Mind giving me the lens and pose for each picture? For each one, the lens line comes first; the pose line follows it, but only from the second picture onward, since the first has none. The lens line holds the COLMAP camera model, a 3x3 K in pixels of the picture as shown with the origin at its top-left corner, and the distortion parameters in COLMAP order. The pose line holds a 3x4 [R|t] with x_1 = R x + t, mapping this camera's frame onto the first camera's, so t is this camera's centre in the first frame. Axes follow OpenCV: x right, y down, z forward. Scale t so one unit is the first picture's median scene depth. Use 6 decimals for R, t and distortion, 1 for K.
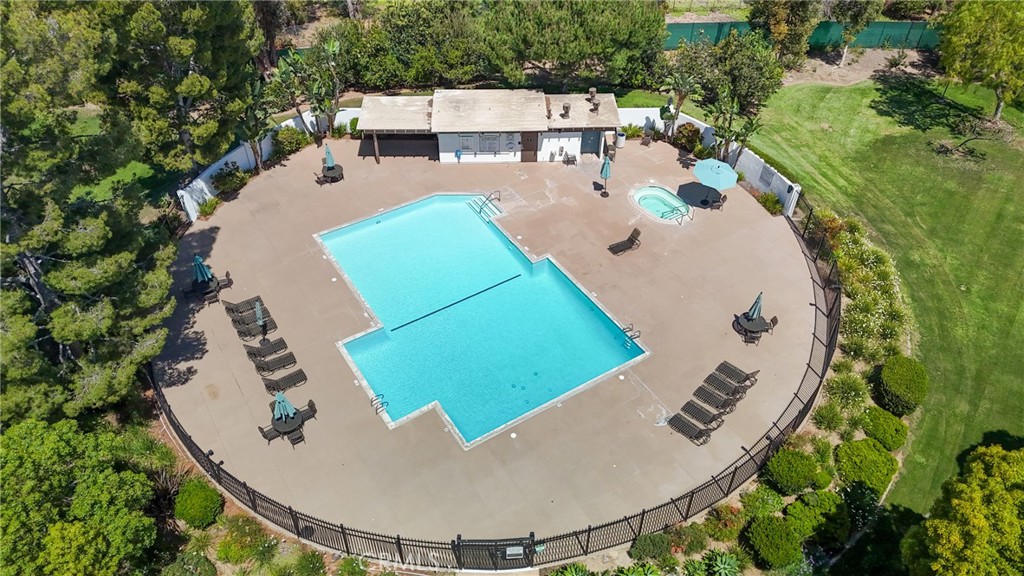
lens RADIAL K [[750.9, 0, 512.4], [0, 750.9, 292.2], [0, 0, 1]] dist [0.077503, -0.070767]
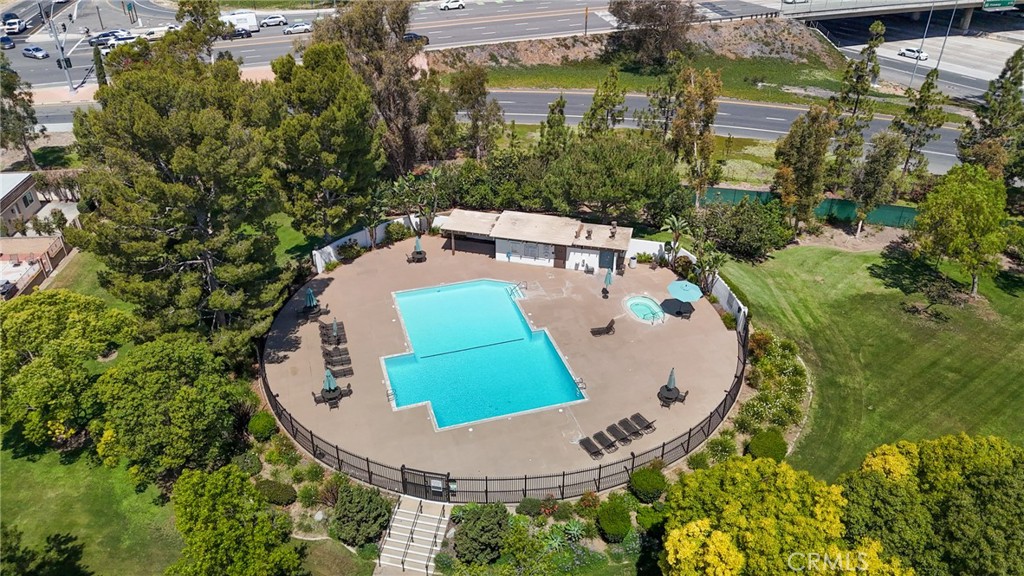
lens RADIAL K [[750.9, 0, 512.4], [0, 750.9, 292.2], [0, 0, 1]] dist [0.077503, -0.070767]
pose [[0.963610, 0.139463, -0.228050, 0.270863], [-0.181232, 0.967954, -0.173836, 0.124942], [0.196498, 0.208840, 0.958005, -0.309786]]
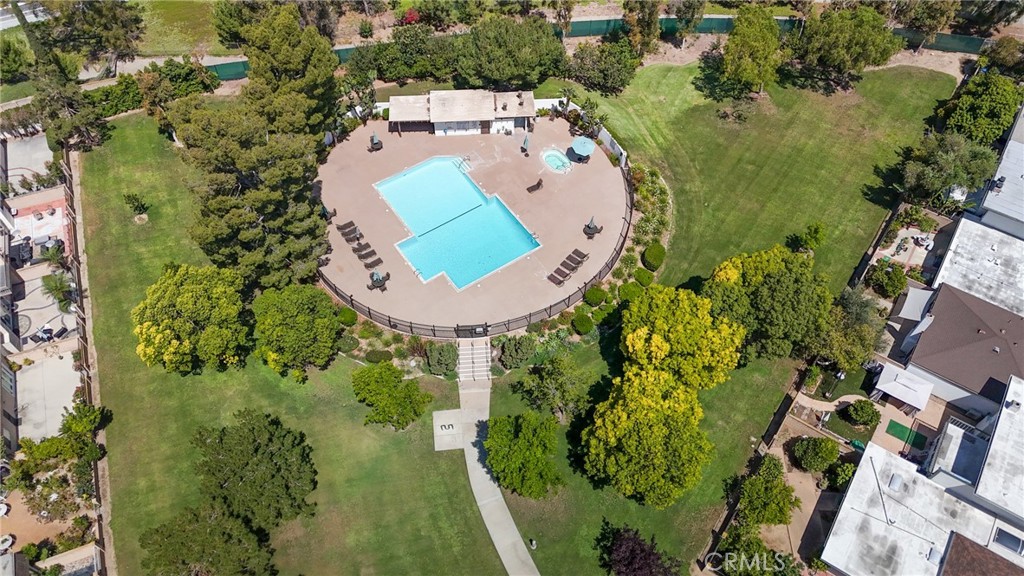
lens RADIAL K [[750.9, 0, 512.4], [0, 750.9, 292.2], [0, 0, 1]] dist [0.077503, -0.070767]
pose [[0.999297, -0.028175, 0.024717, 0.033491], [0.022671, 0.979536, 0.199988, -0.173543], [-0.029846, -0.199287, 0.979487, -0.884325]]
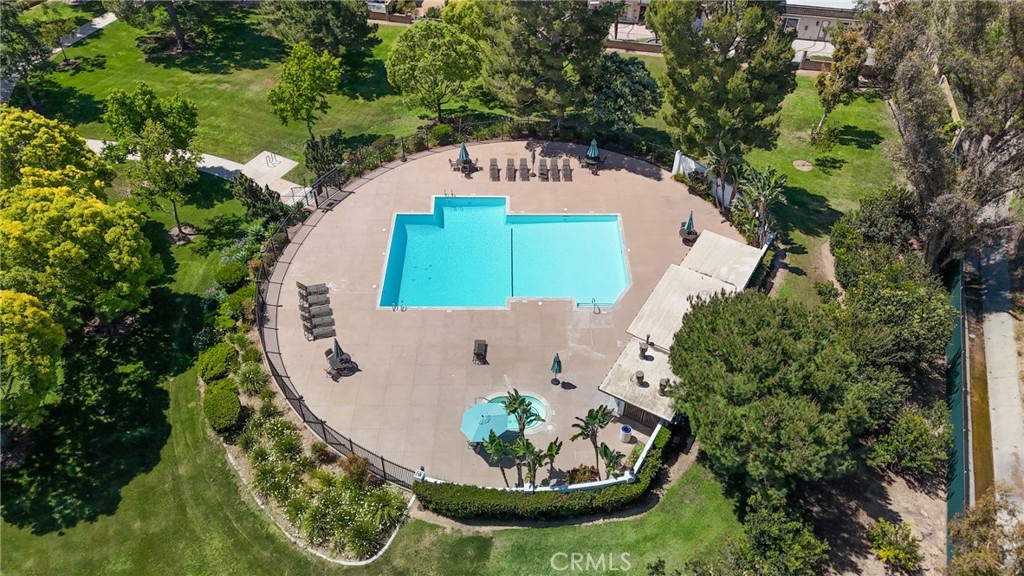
lens RADIAL K [[750.9, 0, 512.4], [0, 750.9, 292.2], [0, 0, 1]] dist [0.077503, -0.070767]
pose [[-0.537105, 0.575901, -0.616325, 0.708267], [-0.582159, 0.275668, 0.764917, -0.902121], [0.610418, 0.769640, 0.187203, 0.705385]]
